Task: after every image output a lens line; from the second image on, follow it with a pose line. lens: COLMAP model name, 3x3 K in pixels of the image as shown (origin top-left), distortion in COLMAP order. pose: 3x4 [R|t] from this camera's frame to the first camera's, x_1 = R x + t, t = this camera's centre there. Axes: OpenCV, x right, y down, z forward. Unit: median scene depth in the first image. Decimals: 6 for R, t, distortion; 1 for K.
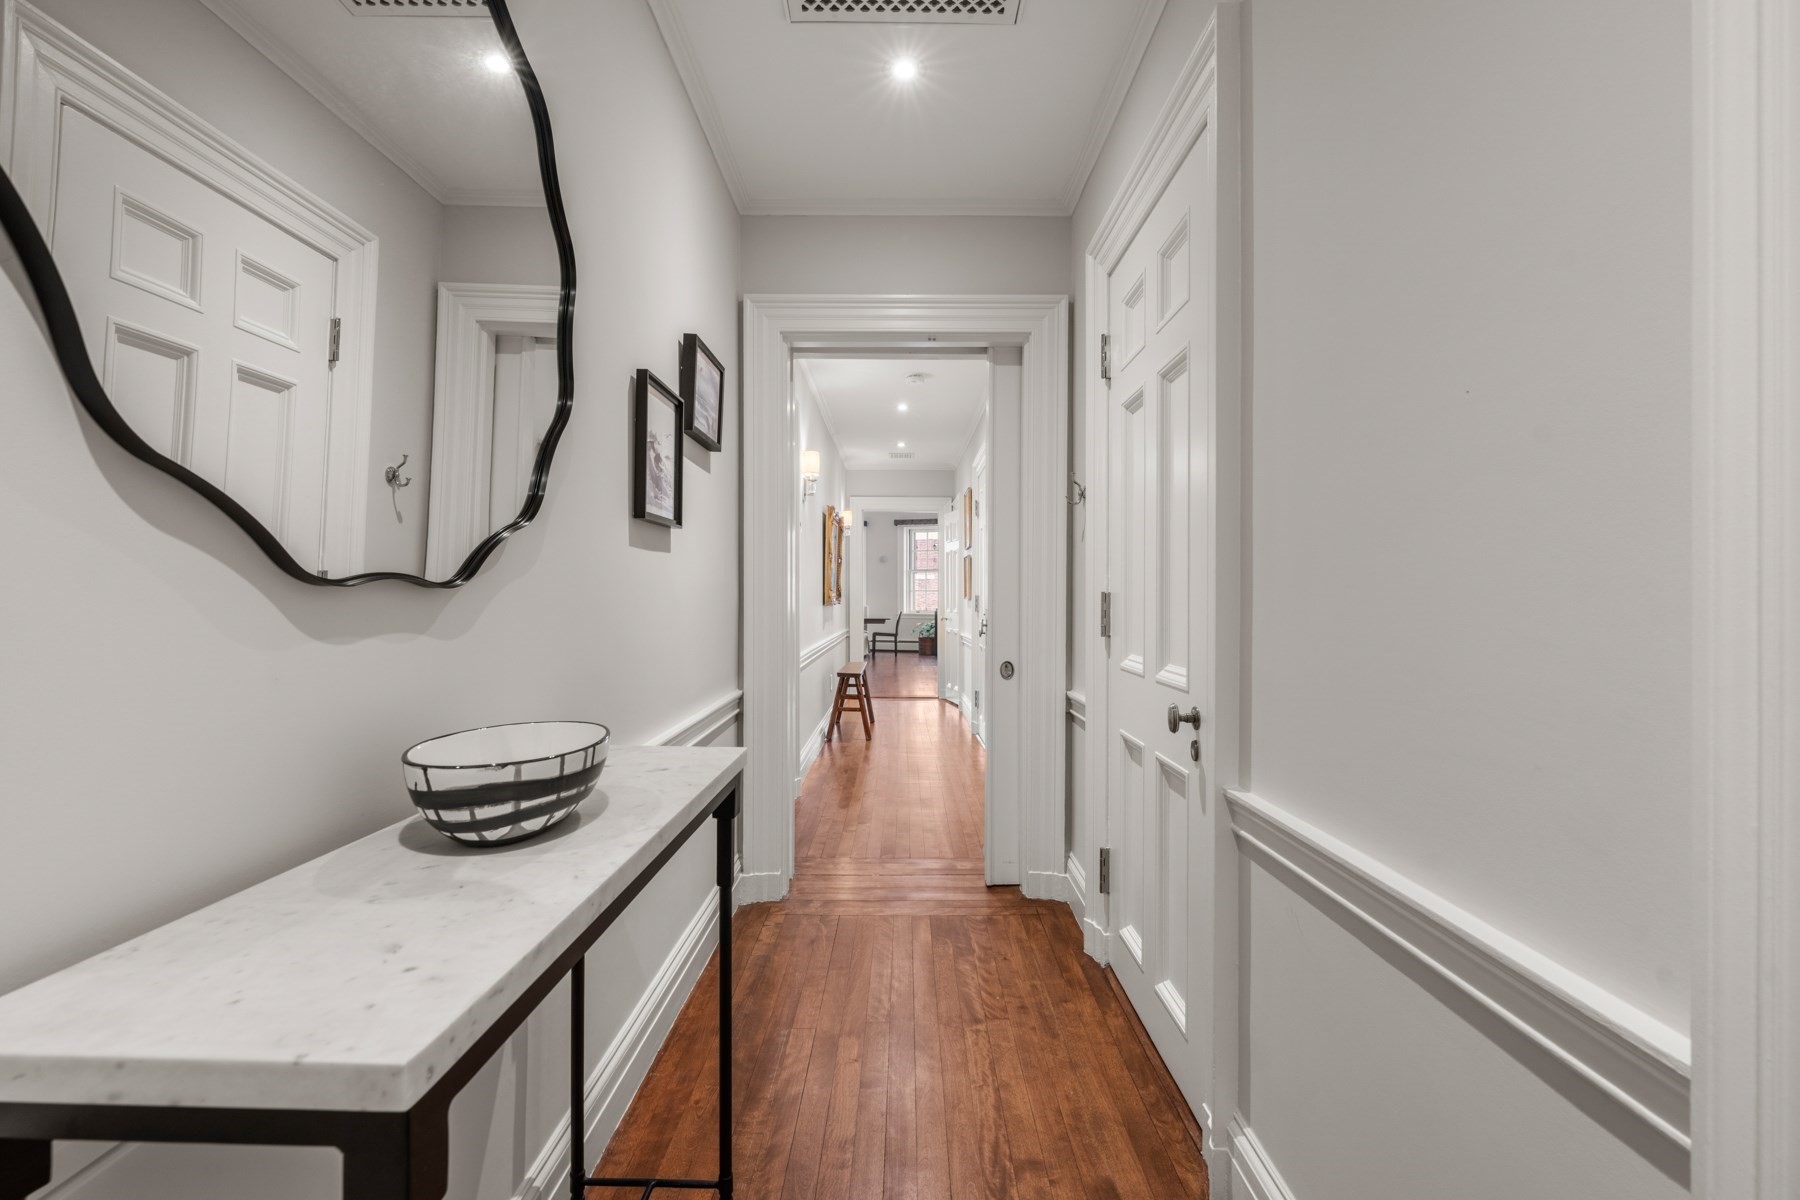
lens RADIAL K [[748.6, 0, 897.1], [0, 748.6, 597.3], [0, 0, 1]] dist [-0.002362, -0.000497]
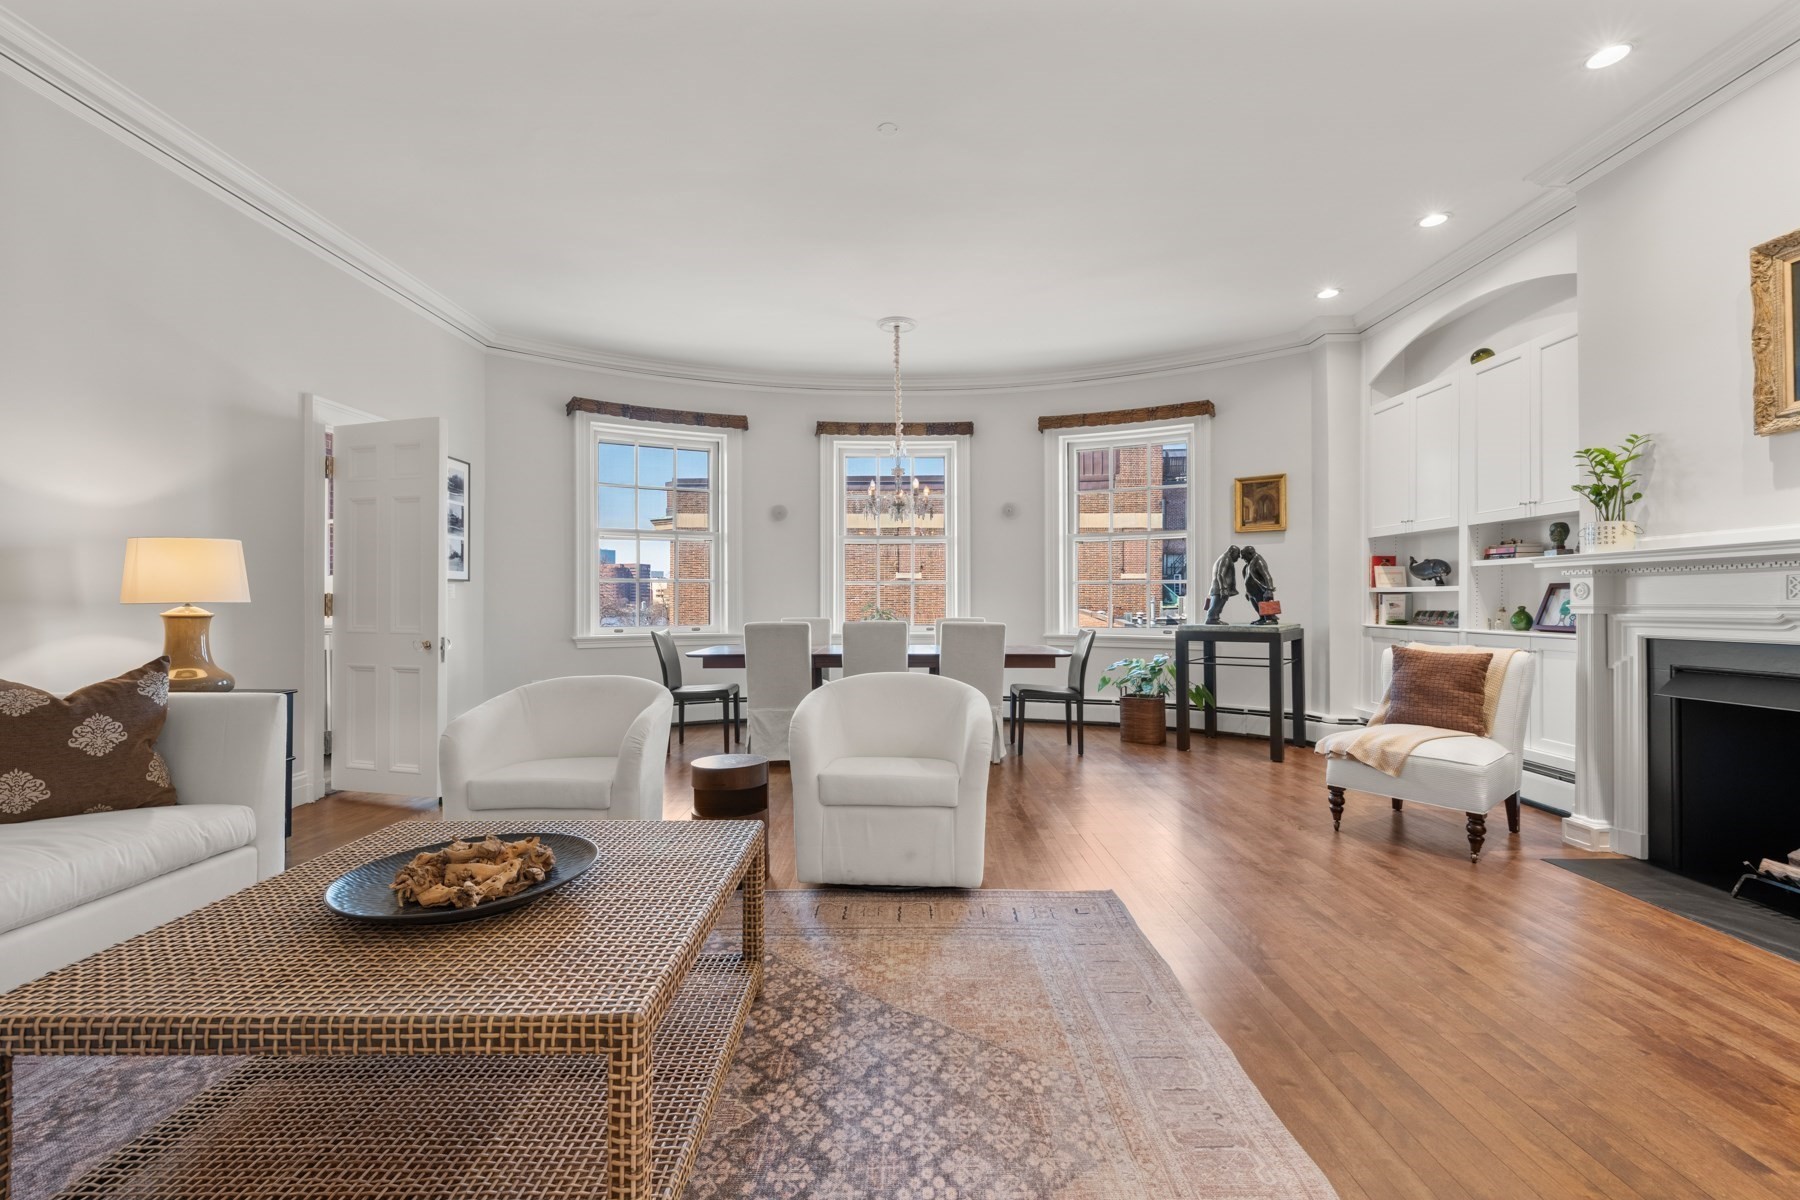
lens RADIAL K [[748.6, 0, 897.9], [0, 748.6, 601.4], [0, 0, 1]] dist [-0.002362, -0.000497]
pose [[0.999977, -0.006359, 0.002542, -0.091298], [0.006320, 0.999867, 0.015055, -0.004044], [-0.002637, -0.015039, 0.999883, 0.593988]]
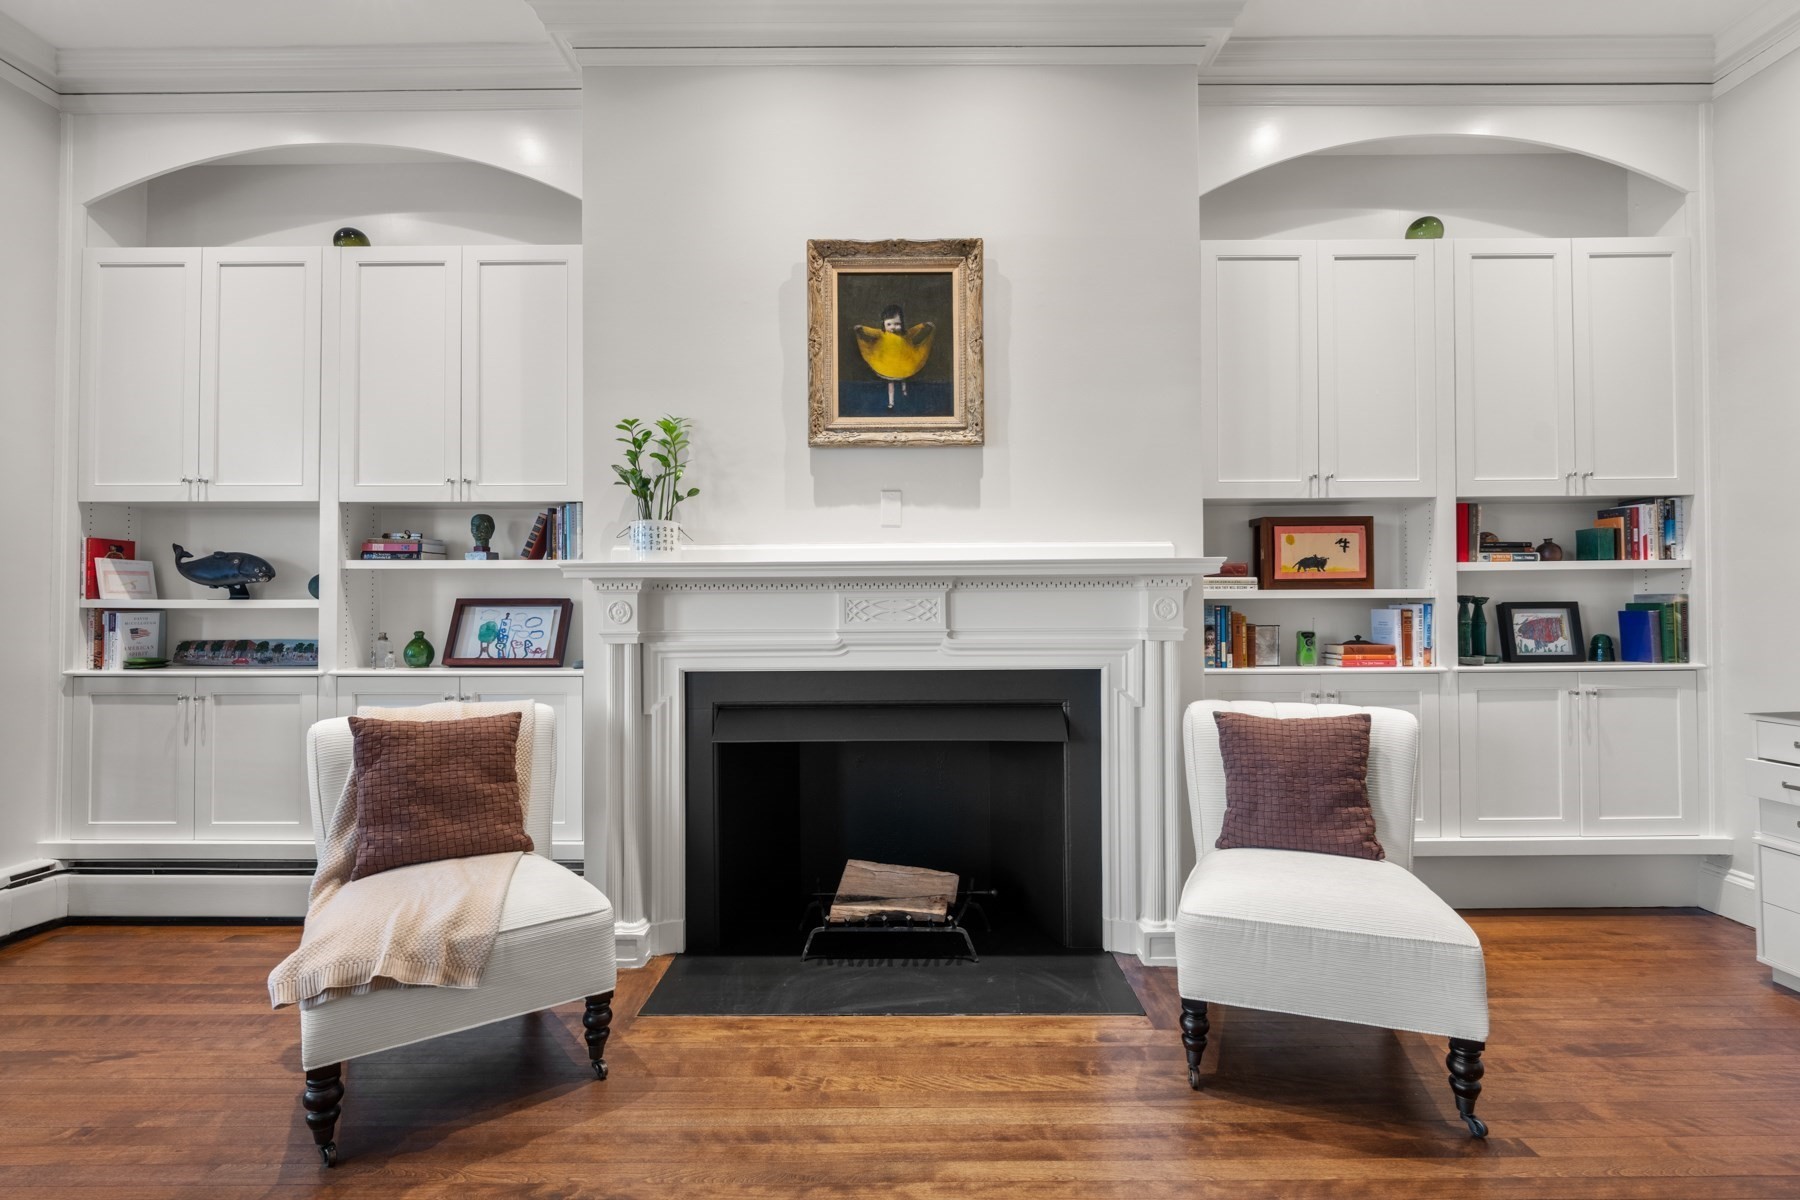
lens RADIAL K [[822.5, 0, 906.0], [0, 822.5, 596.8], [0, 0, 1]] dist [-0.000924, 0.000569]
pose [[-0.000133, 0.006394, 0.999980, -0.065079], [-0.011397, 0.999915, -0.006395, -0.005444], [-0.999935, -0.011397, -0.000060, 0.754281]]
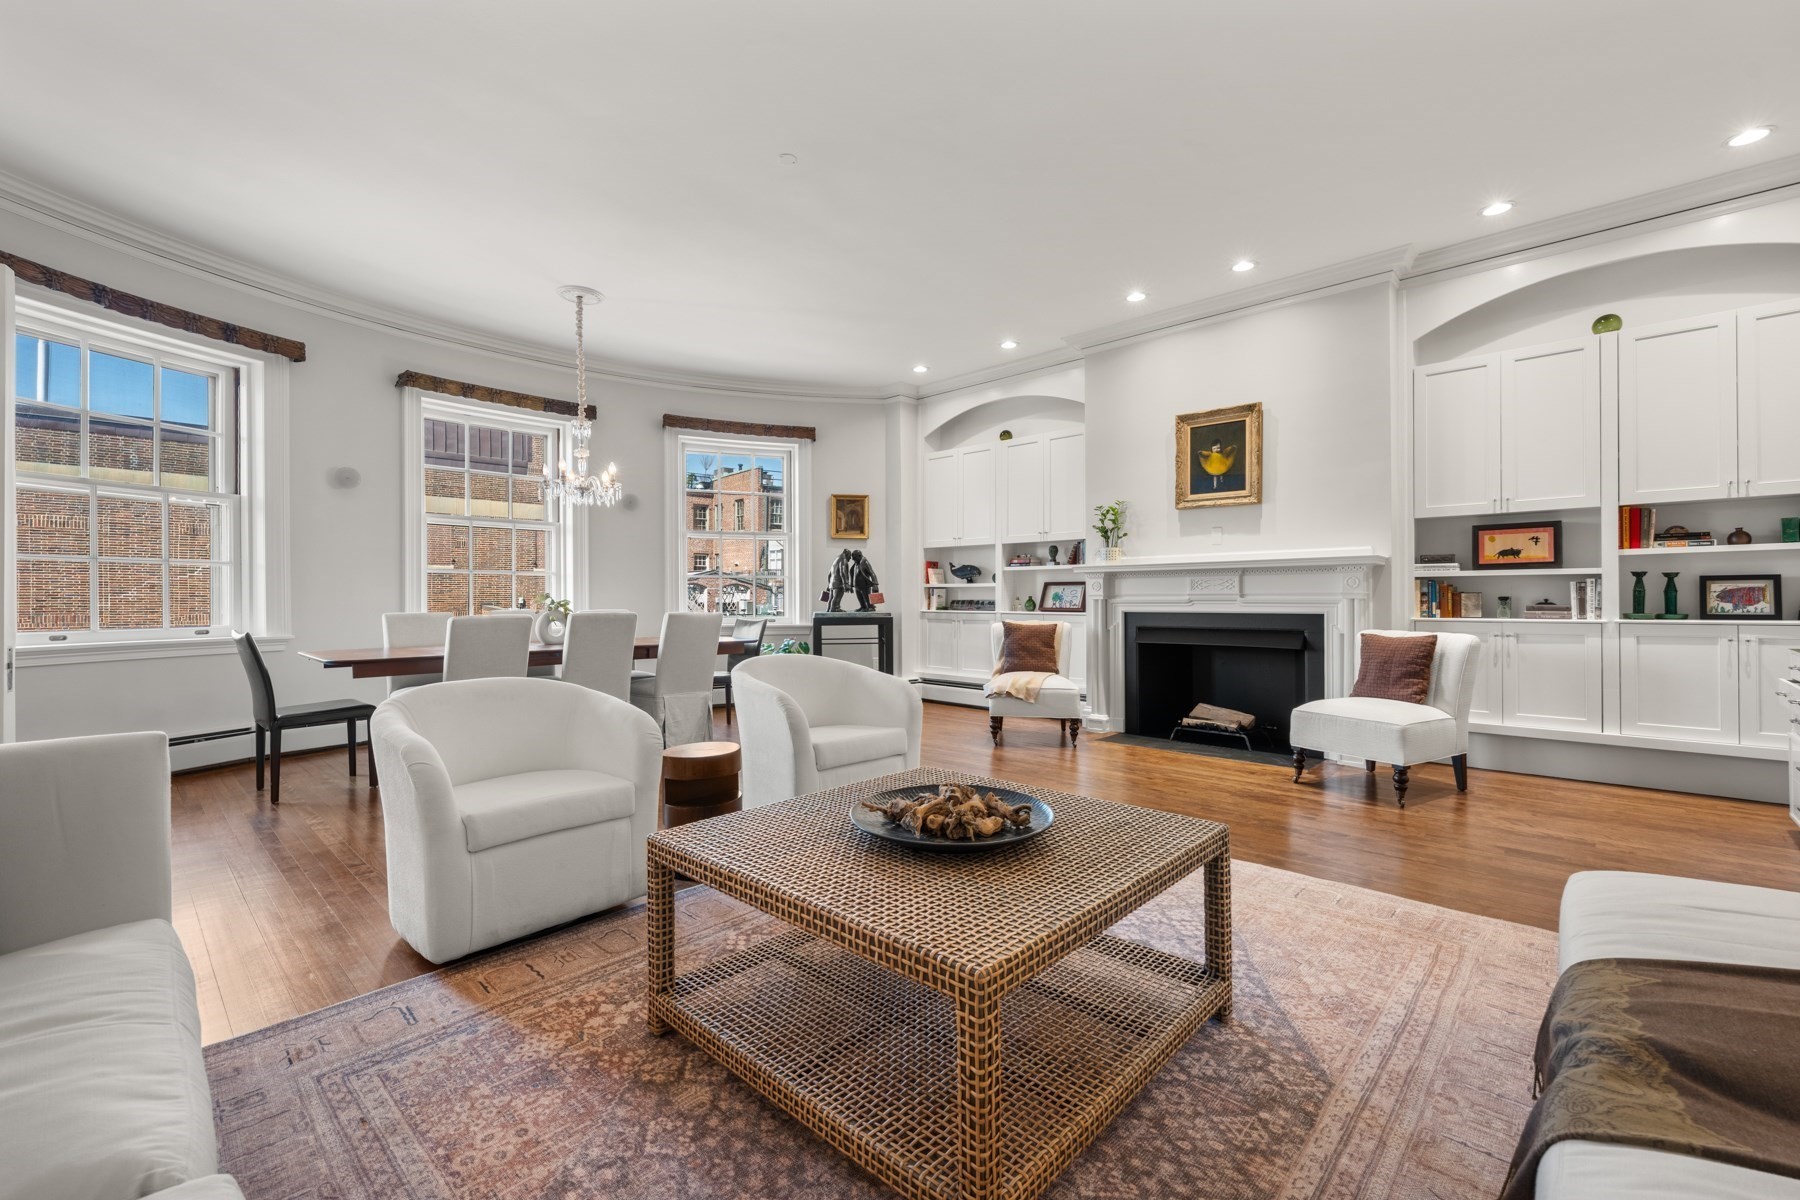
lens RADIAL K [[748.6, 0, 896.3], [0, 748.6, 599.5], [0, 0, 1]] dist [-0.002362, -0.000497]
pose [[0.691140, -0.008738, 0.722668, -0.242407], [-0.005254, 0.999840, 0.017114, -0.001737], [-0.722702, -0.015626, 0.690983, 0.621053]]
